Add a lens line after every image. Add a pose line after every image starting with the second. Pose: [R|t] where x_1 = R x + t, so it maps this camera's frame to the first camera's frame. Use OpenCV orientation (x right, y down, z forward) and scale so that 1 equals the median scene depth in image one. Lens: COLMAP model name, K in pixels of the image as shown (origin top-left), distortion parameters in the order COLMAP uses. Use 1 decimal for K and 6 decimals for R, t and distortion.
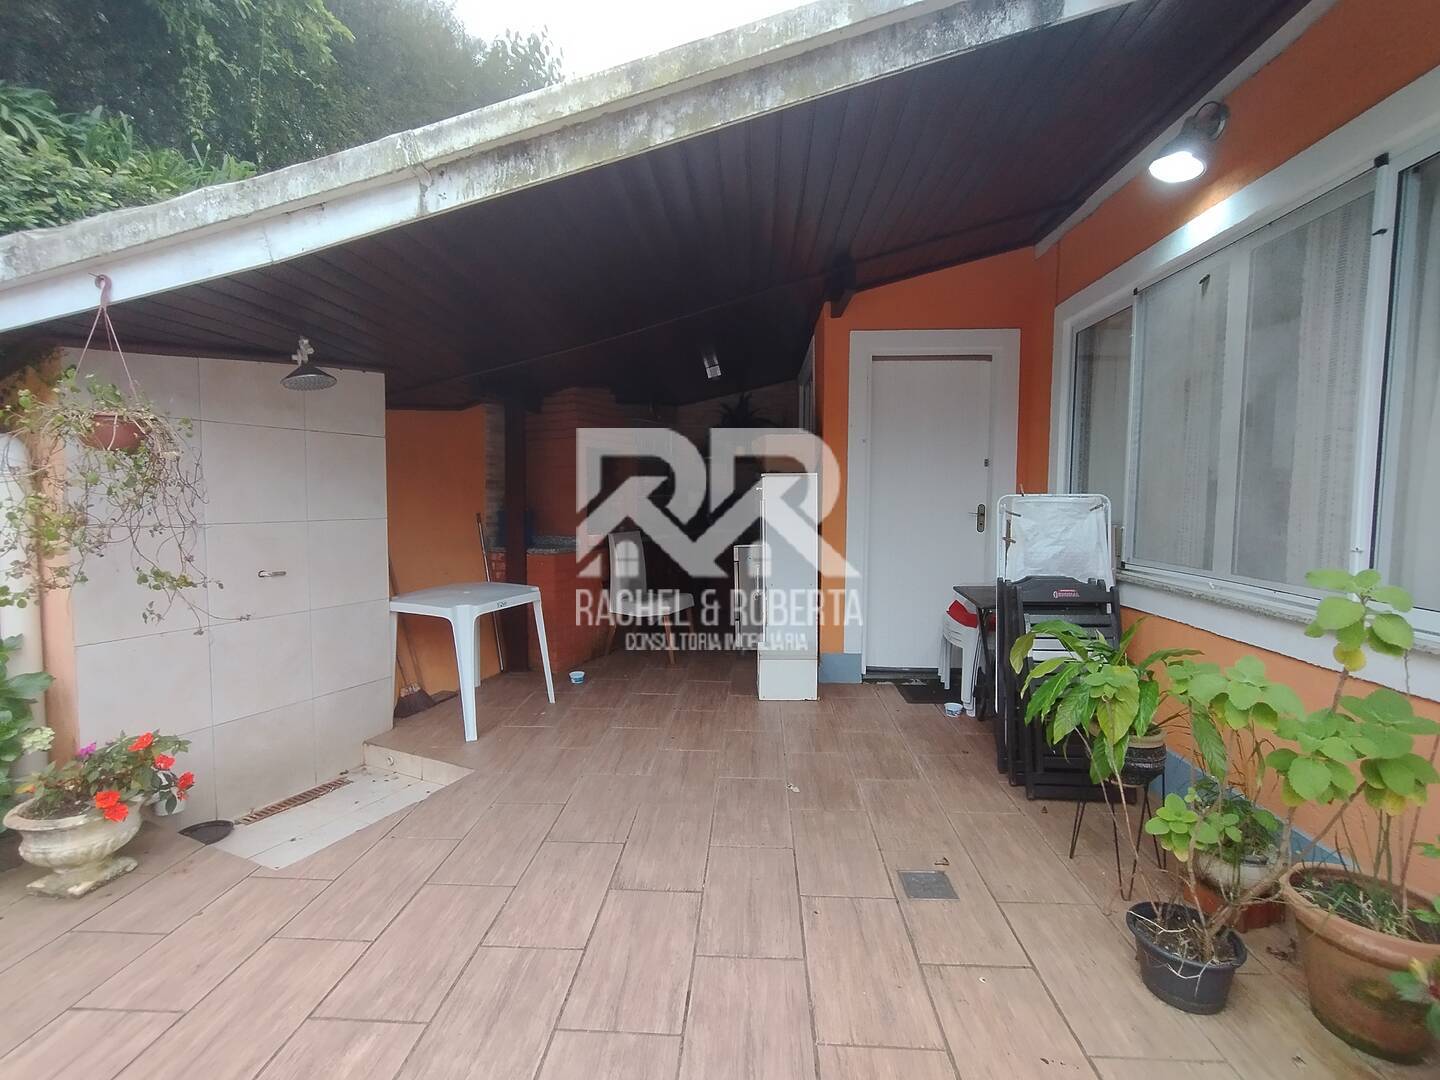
lens RADIAL K [[658.3, 0, 714.4], [0, 658.3, 541.3], [0, 0, 1]] dist [-0.012070, 0.006334]
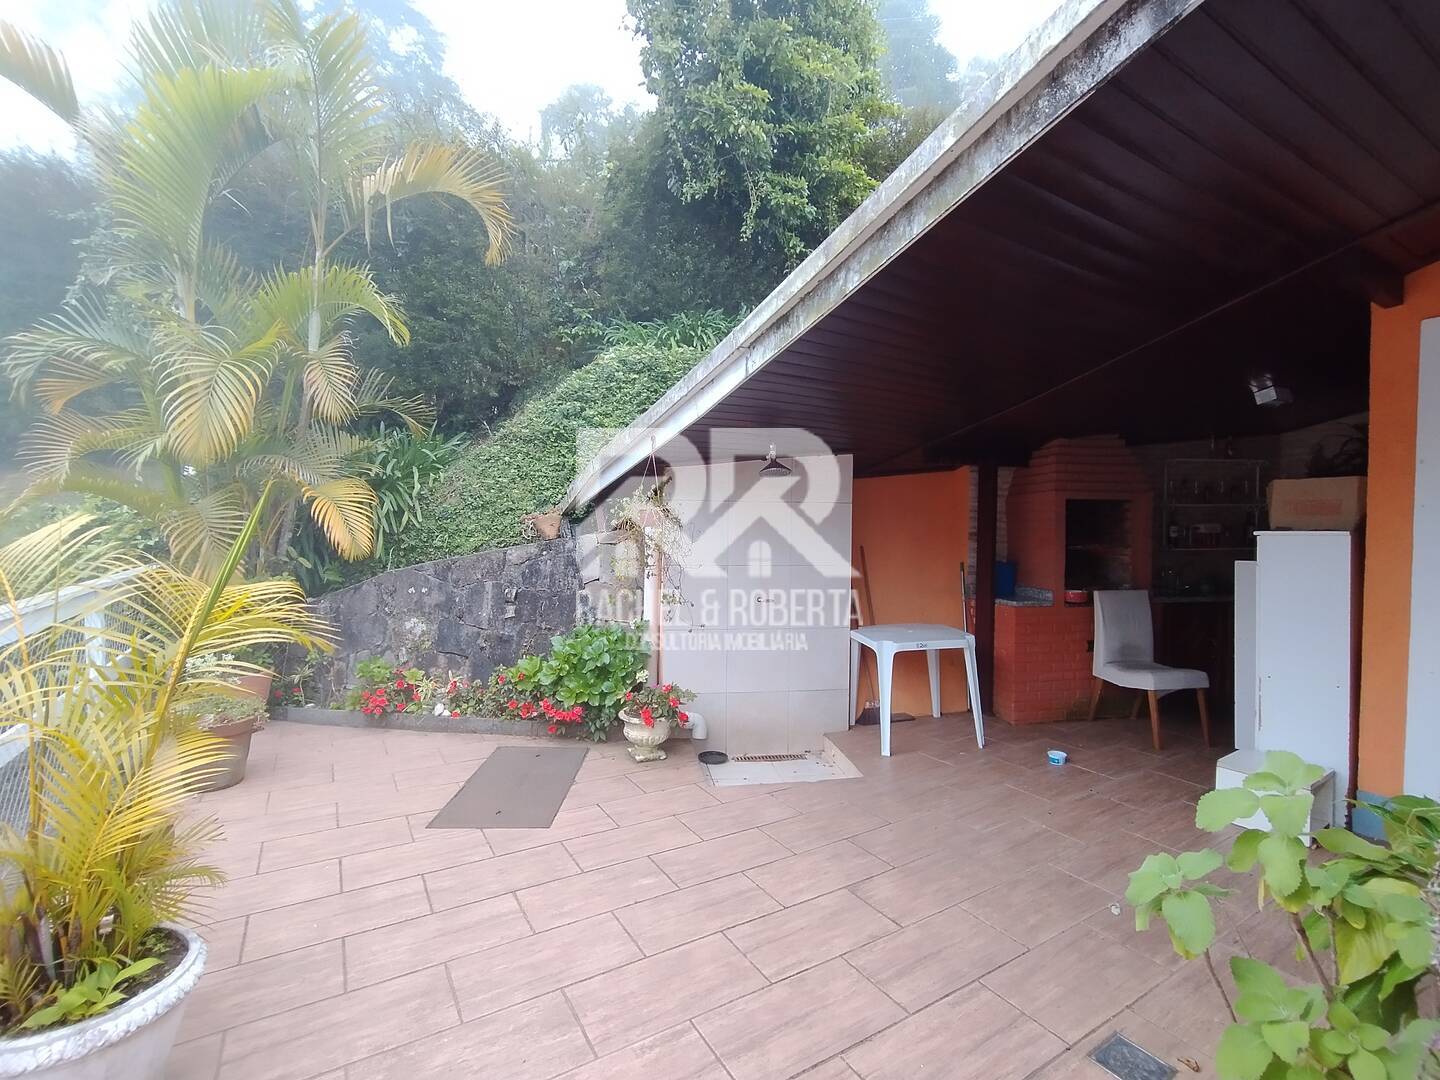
lens RADIAL K [[658.3, 0, 722.4], [0, 658.3, 541.1], [0, 0, 1]] dist [-0.012070, 0.006334]
pose [[0.565724, 0.021991, -0.824302, 0.613226], [-0.064821, 0.997737, -0.017869, -0.061680], [0.822043, 0.063541, 0.565869, 0.079992]]
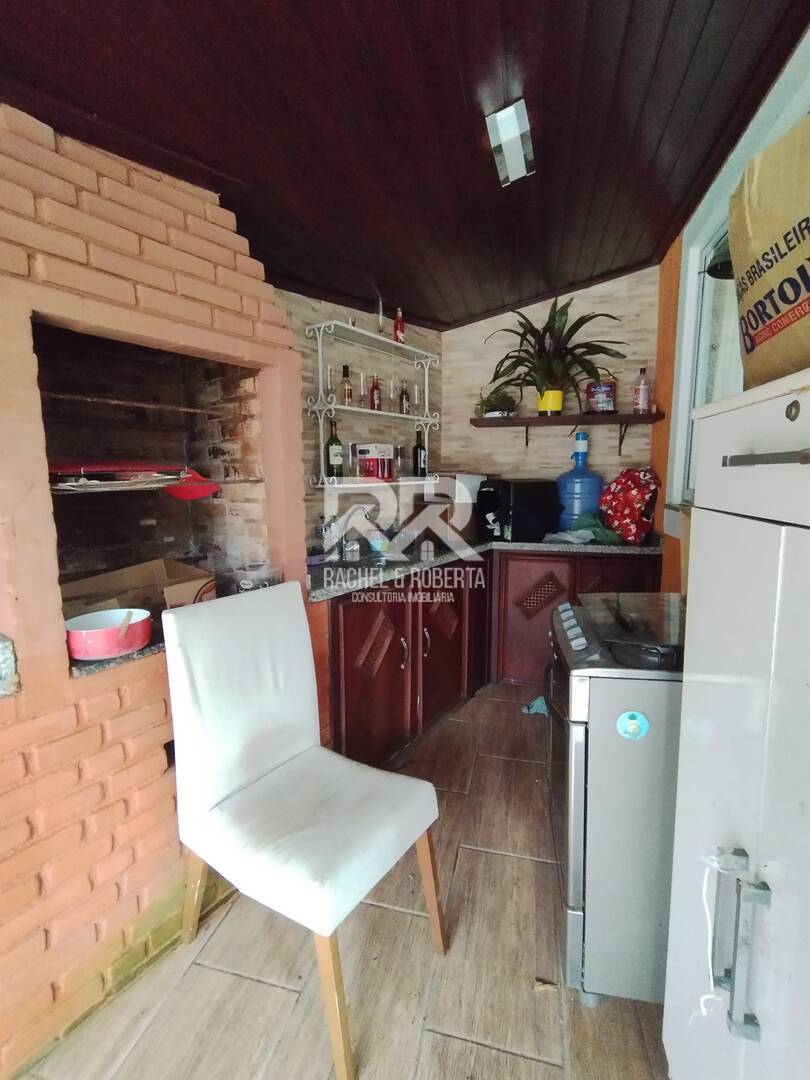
lens RADIAL K [[493.7, 0, 403.6], [0, 493.7, 538.7], [0, 0, 1]] dist [-0.012070, 0.006334]
pose [[0.979933, 0.017279, -0.198578, -0.013528], [-0.006630, 0.998510, 0.054167, -0.121026], [0.199218, -0.051763, 0.978587, 1.628024]]
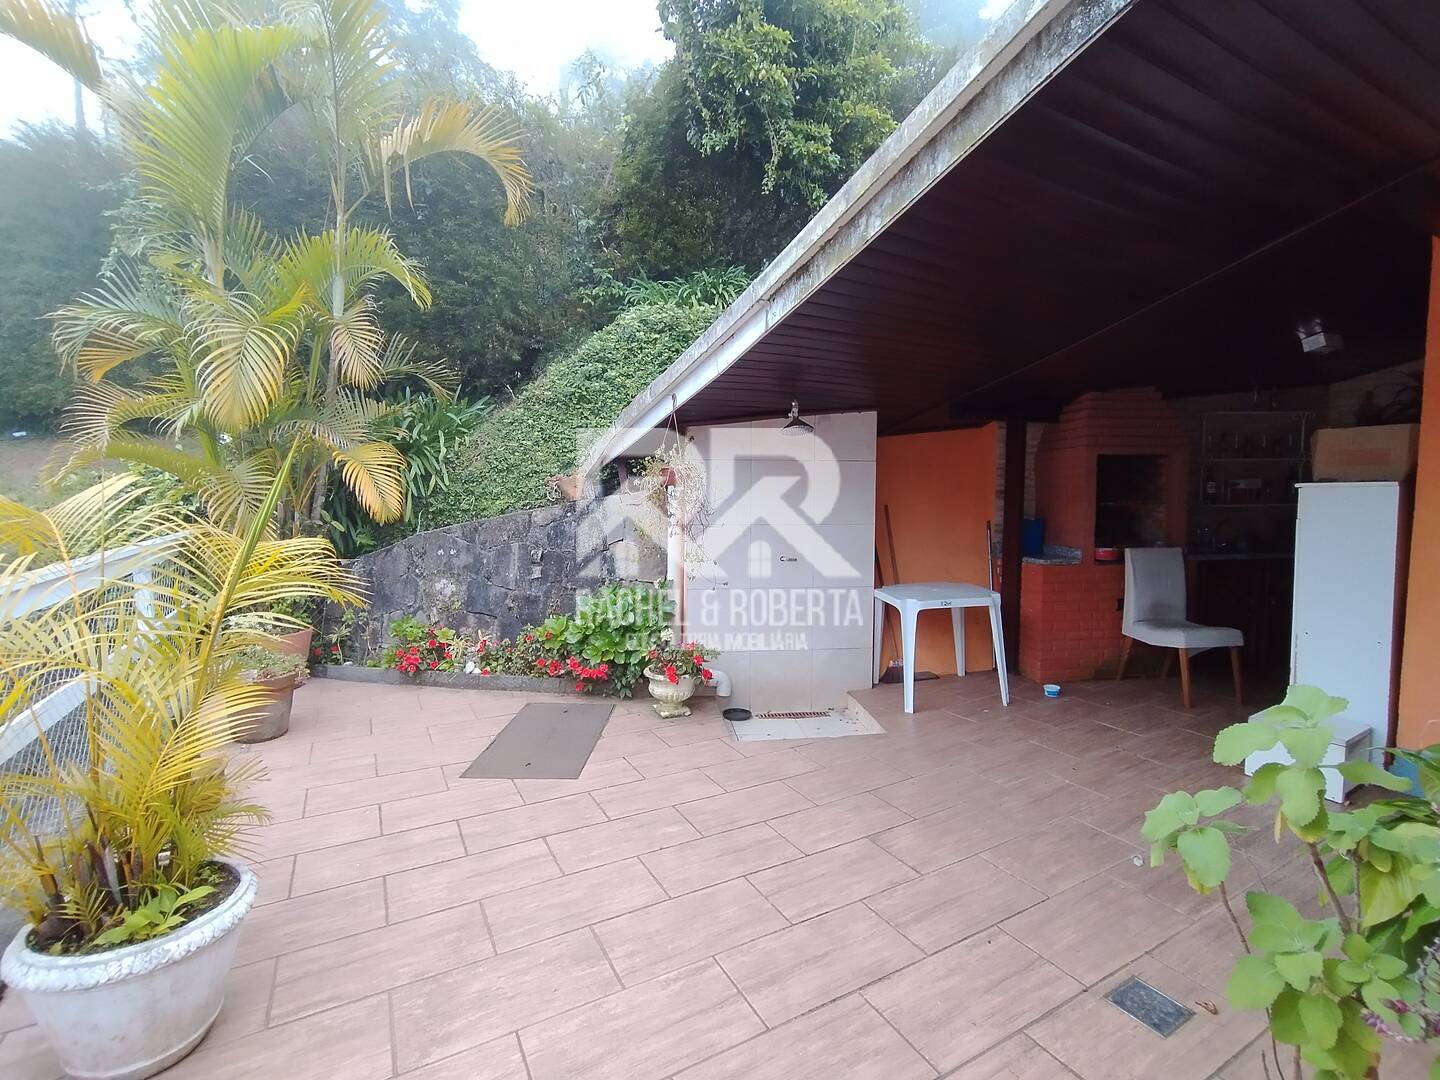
lens RADIAL K [[658.3, 0, 720.6], [0, 658.3, 539.6], [0, 0, 1]] dist [-0.012070, 0.006334]
pose [[0.531441, 0.059548, -0.845000, 0.618767], [-0.056720, 0.997789, 0.034642, -0.045895], [0.845194, 0.029518, 0.533644, 0.086959]]
